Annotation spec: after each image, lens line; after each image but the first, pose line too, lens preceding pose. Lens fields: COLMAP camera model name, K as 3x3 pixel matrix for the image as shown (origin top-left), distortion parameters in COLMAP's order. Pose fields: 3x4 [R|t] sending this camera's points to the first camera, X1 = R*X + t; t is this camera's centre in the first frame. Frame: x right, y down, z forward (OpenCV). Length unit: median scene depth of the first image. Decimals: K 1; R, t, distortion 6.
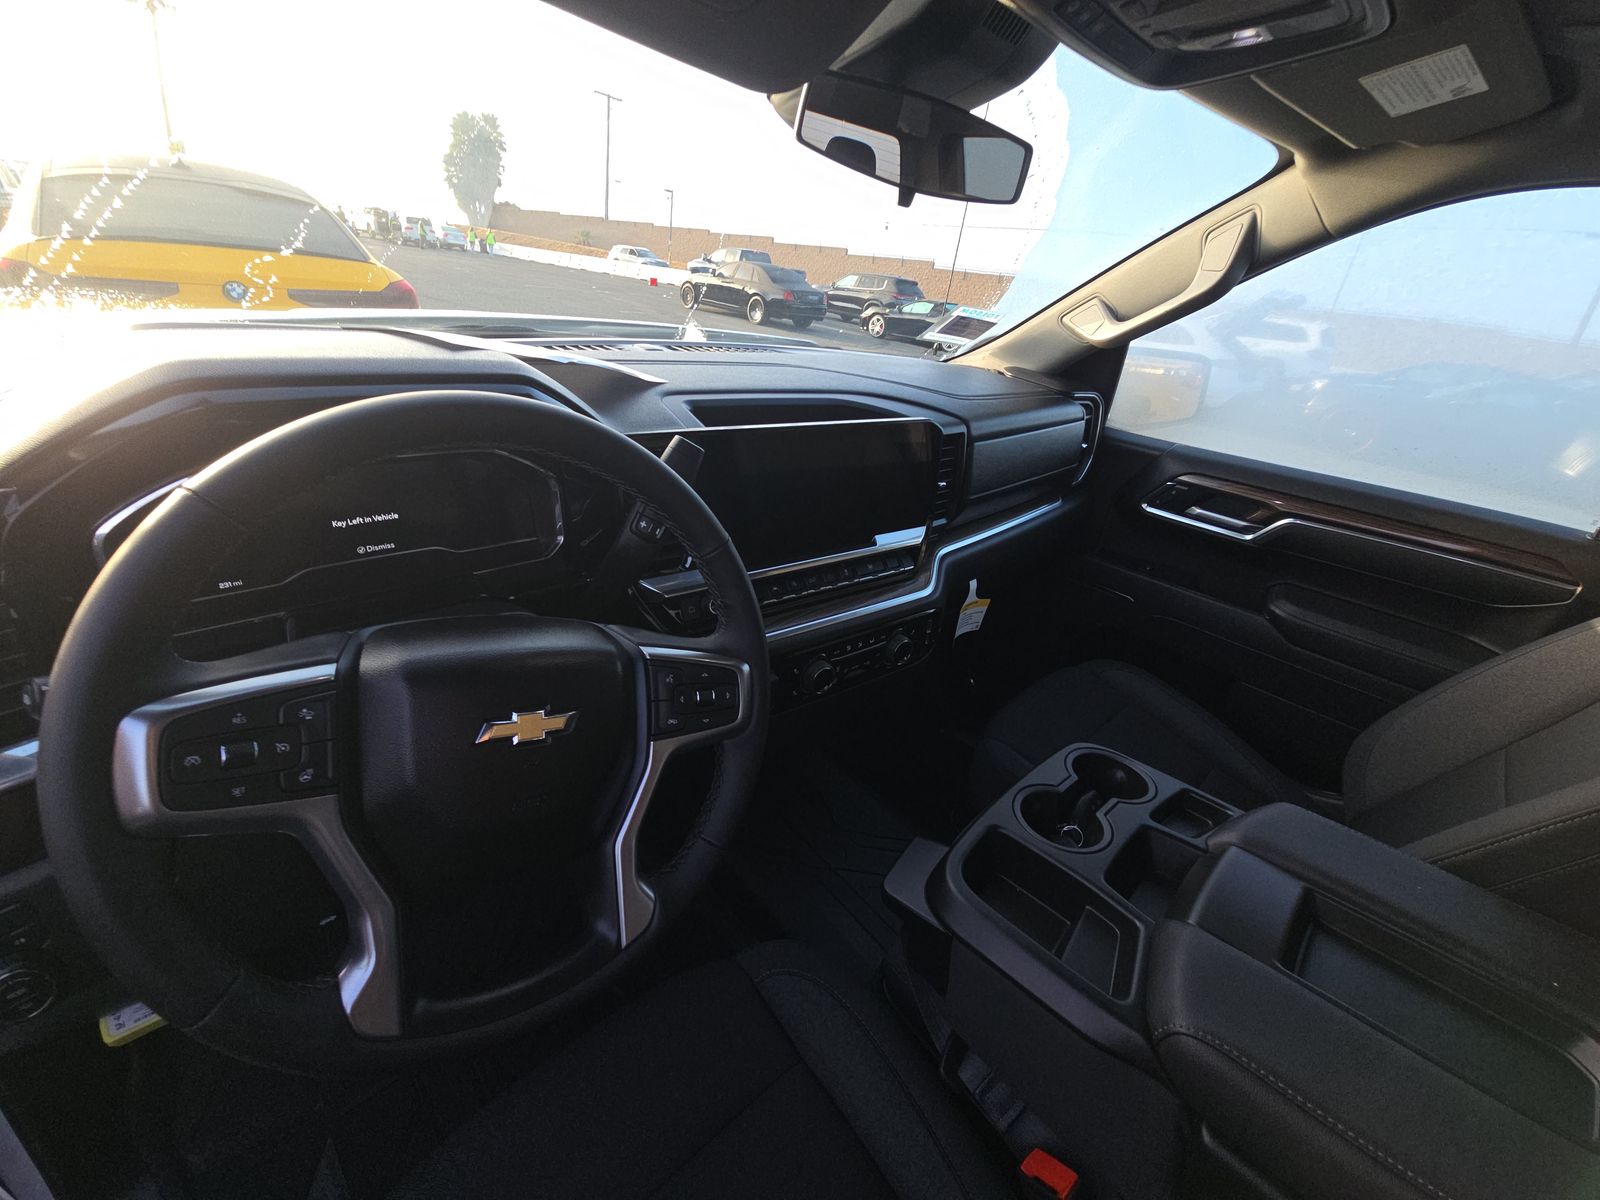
lens RADIAL K [[645.4, 0, 799.9], [0, 645.4, 584.0], [0, 0, 1]] dist [0.015722, -0.012677]
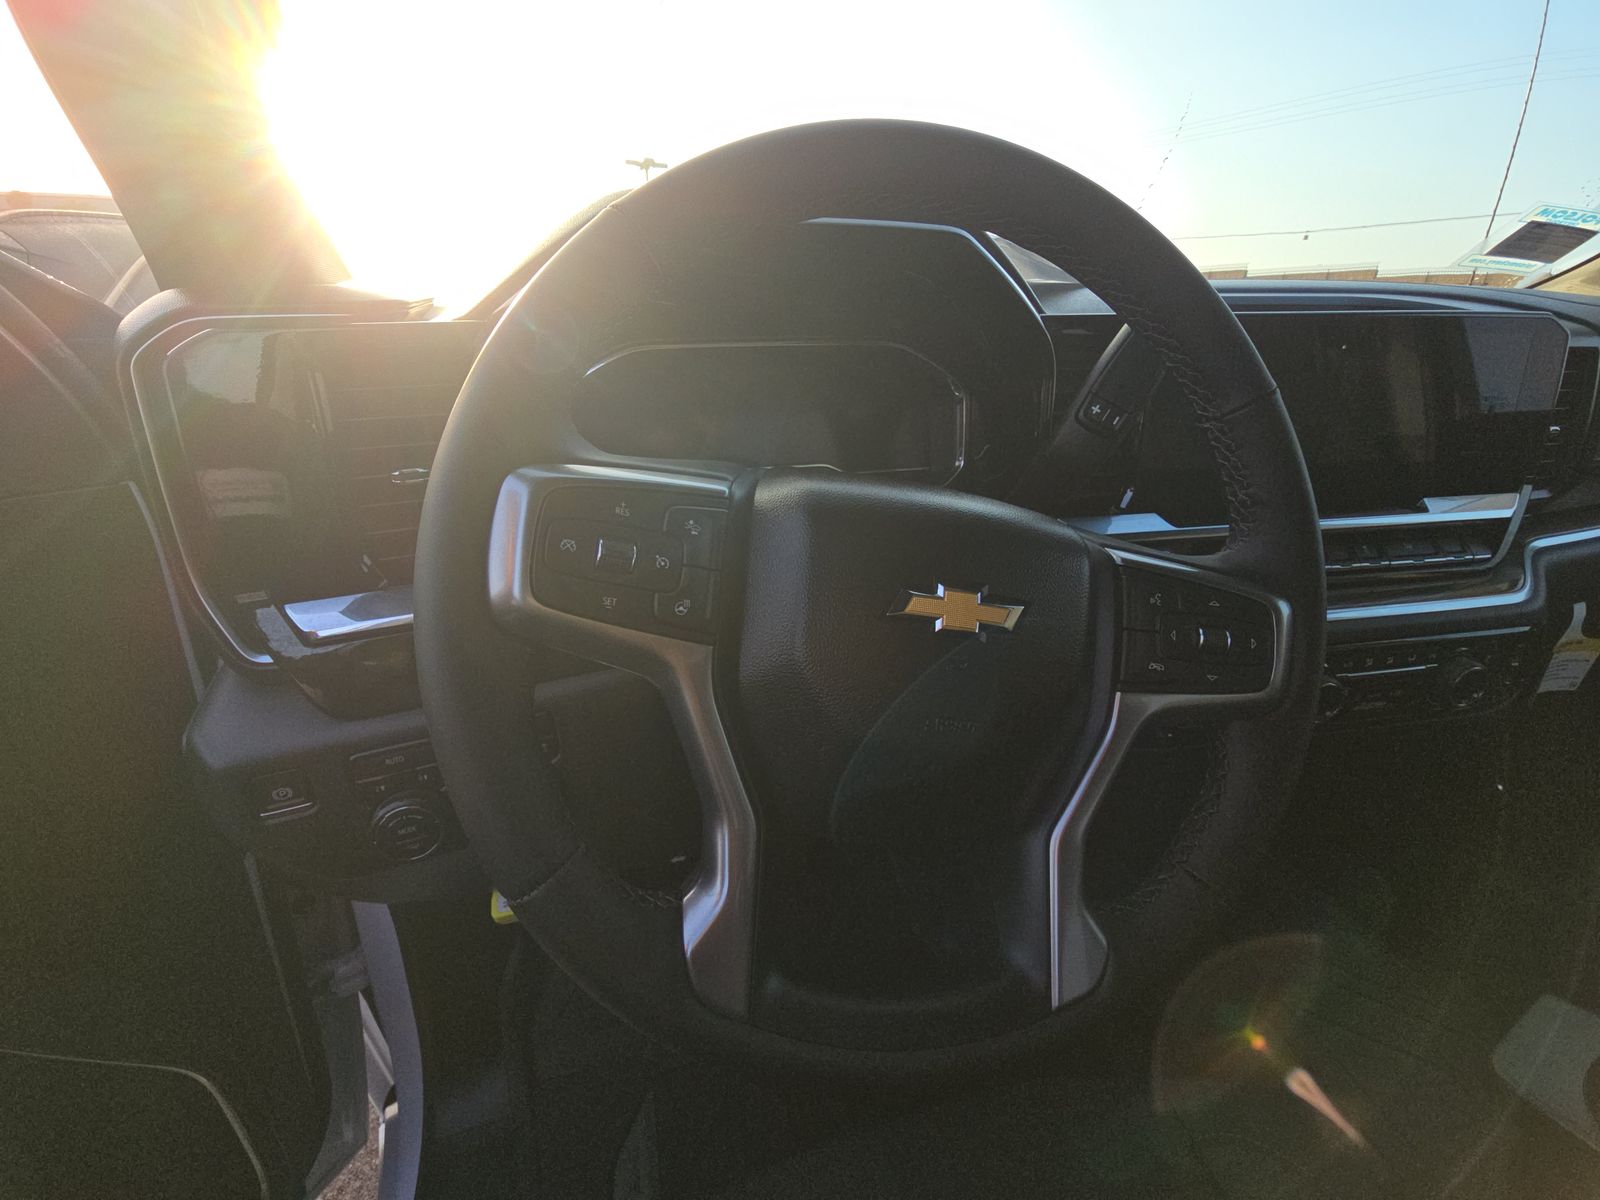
lens RADIAL K [[655.8, 0, 809.4], [0, 655.8, 580.6], [0, 0, 1]] dist [0.001312, -0.006266]
pose [[0.879245, 0.076778, -0.470142, -0.122937], [-0.113099, 0.992352, -0.049455, 0.122464], [0.462750, 0.096656, 0.881204, 0.174942]]
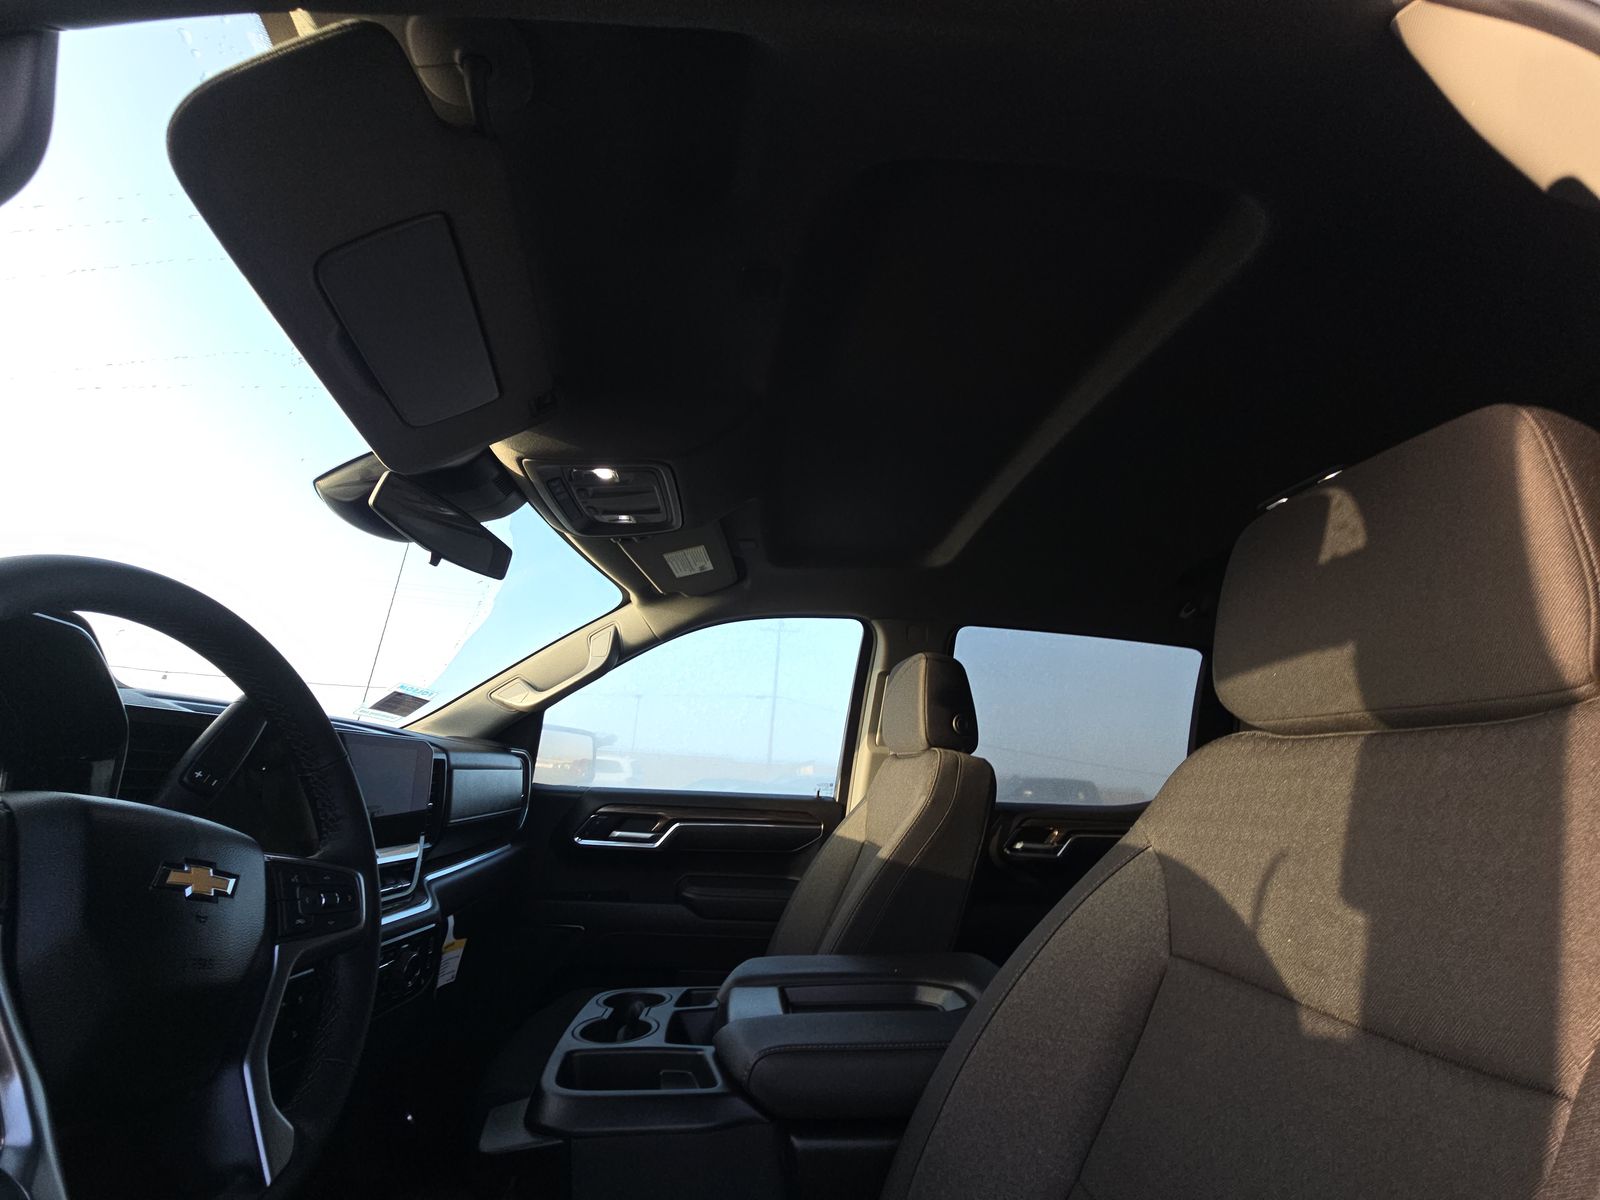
lens RADIAL K [[650.6, 0, 796.3], [0, 650.6, 586.9], [0, 0, 1]] dist [0.009695, -0.007009]
pose [[0.629488, 0.157150, 0.760953, -0.342812], [0.344165, 0.821634, -0.454387, 0.310609], [-0.696632, 0.547924, 0.463123, -0.154538]]
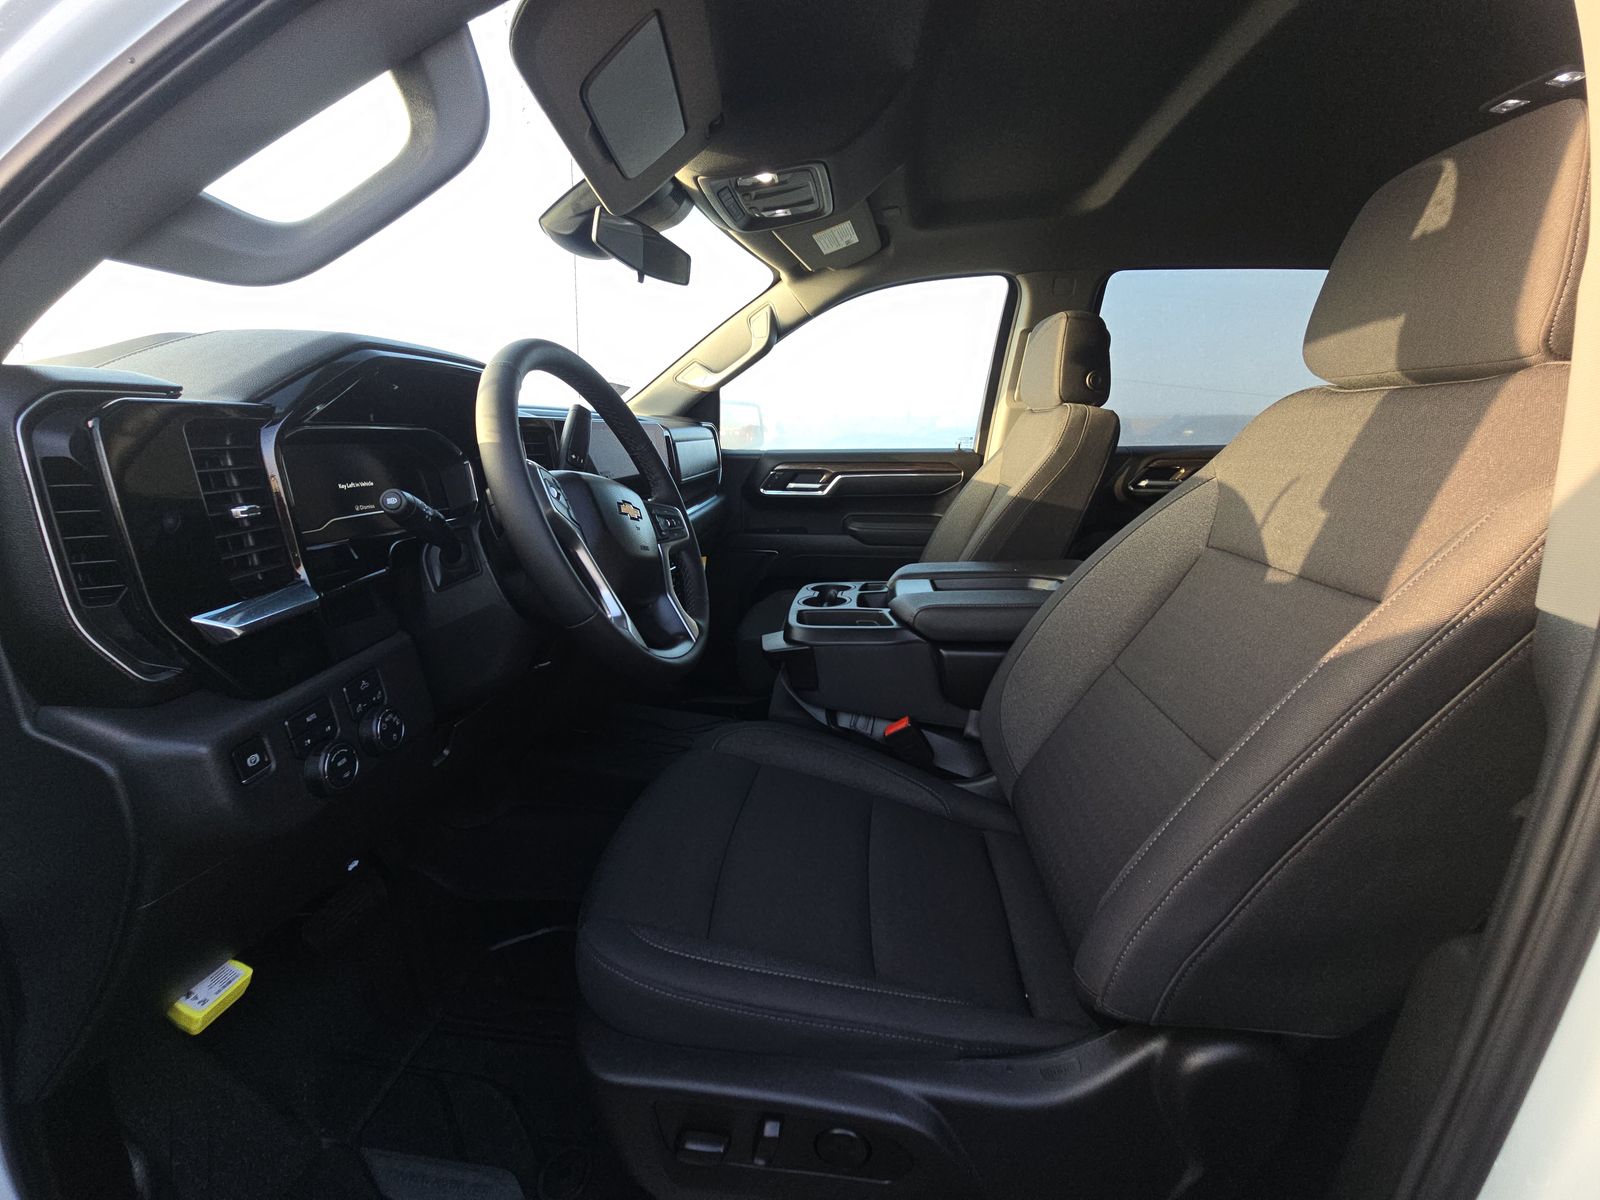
lens RADIAL K [[650.6, 0, 796.3], [0, 650.6, 586.9], [0, 0, 1]] dist [0.009695, -0.007009]
pose [[0.770049, -0.241499, 0.590510, -0.617525], [0.340424, 0.938344, -0.060175, 0.357538], [-0.539570, 0.247362, 0.804784, -0.359460]]
